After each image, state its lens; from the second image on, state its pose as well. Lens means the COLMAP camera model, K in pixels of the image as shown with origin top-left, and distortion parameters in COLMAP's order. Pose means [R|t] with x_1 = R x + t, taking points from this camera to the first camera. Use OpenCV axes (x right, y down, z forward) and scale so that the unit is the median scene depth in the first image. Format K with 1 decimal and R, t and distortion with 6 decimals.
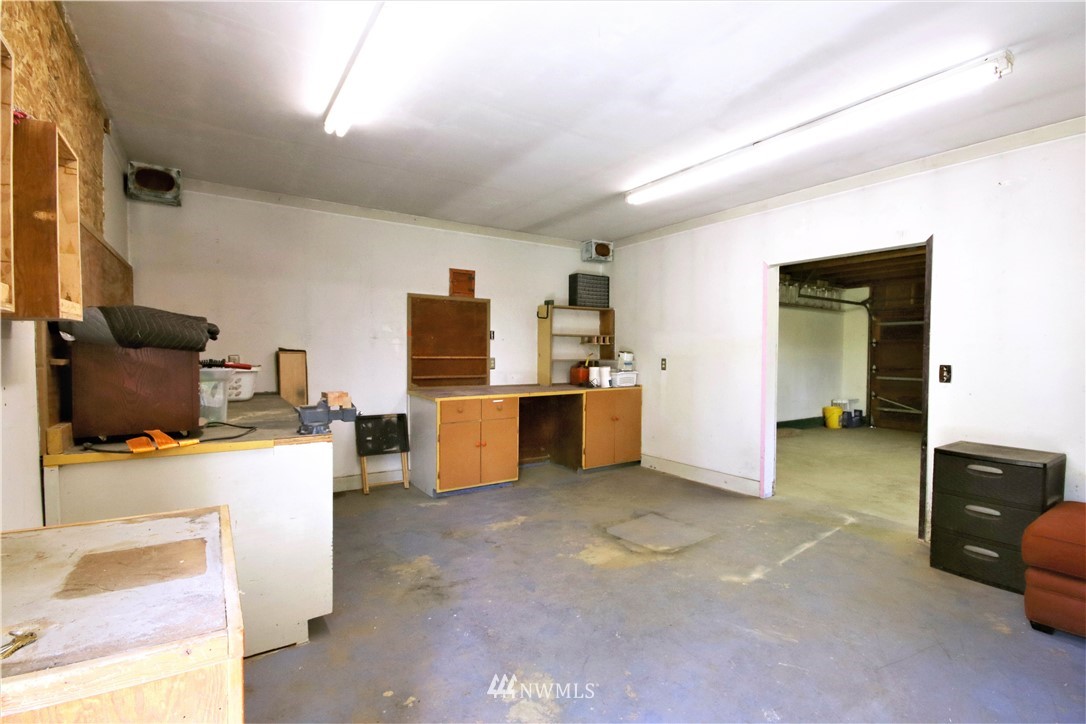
lens RADIAL K [[502.0, 0, 553.0], [0, 502.0, 366.3], [0, 0, 1]] dist [0.001502, -0.007010]
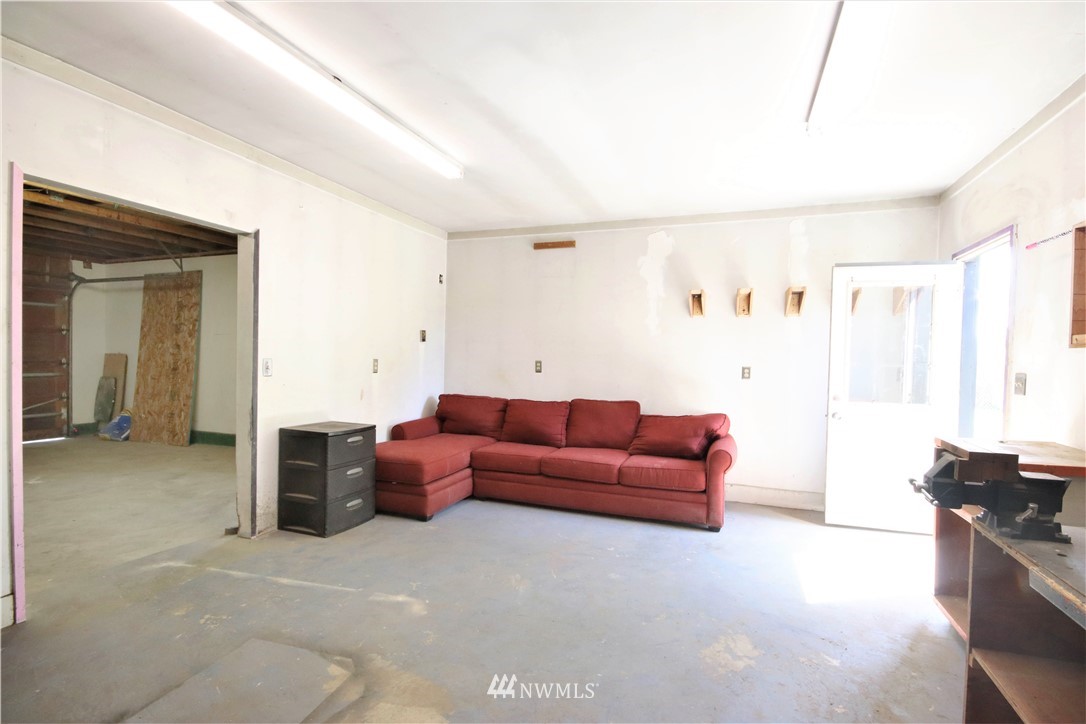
lens RADIAL K [[502.0, 0, 552.1], [0, 502.0, 364.7], [0, 0, 1]] dist [0.001502, -0.007010]
pose [[-0.577642, -0.031611, 0.815678, -0.395119], [-0.001915, 0.999300, 0.037370, -0.029737], [-0.816288, 0.020024, -0.577298, 1.076084]]
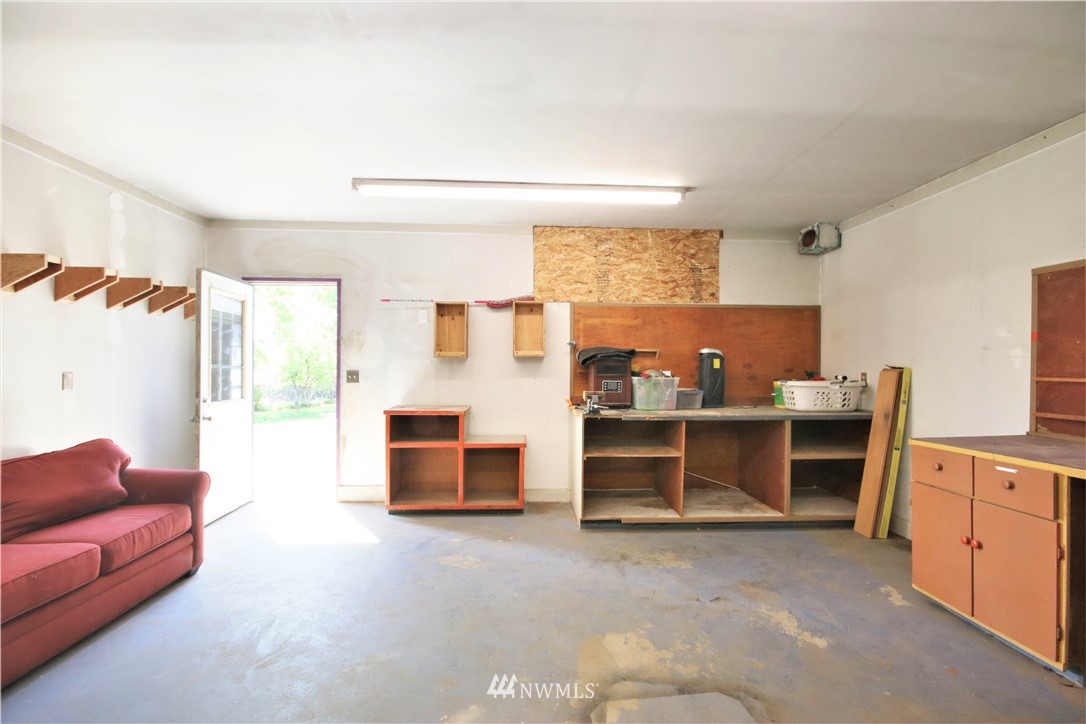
lens RADIAL K [[502.0, 0, 554.3], [0, 502.0, 364.2], [0, 0, 1]] dist [0.001502, -0.007010]
pose [[-0.514270, -0.013593, -0.857521, 0.702684], [-0.032817, 0.999454, 0.003838, -0.026381], [0.857000, 0.030115, -0.514435, 1.162089]]
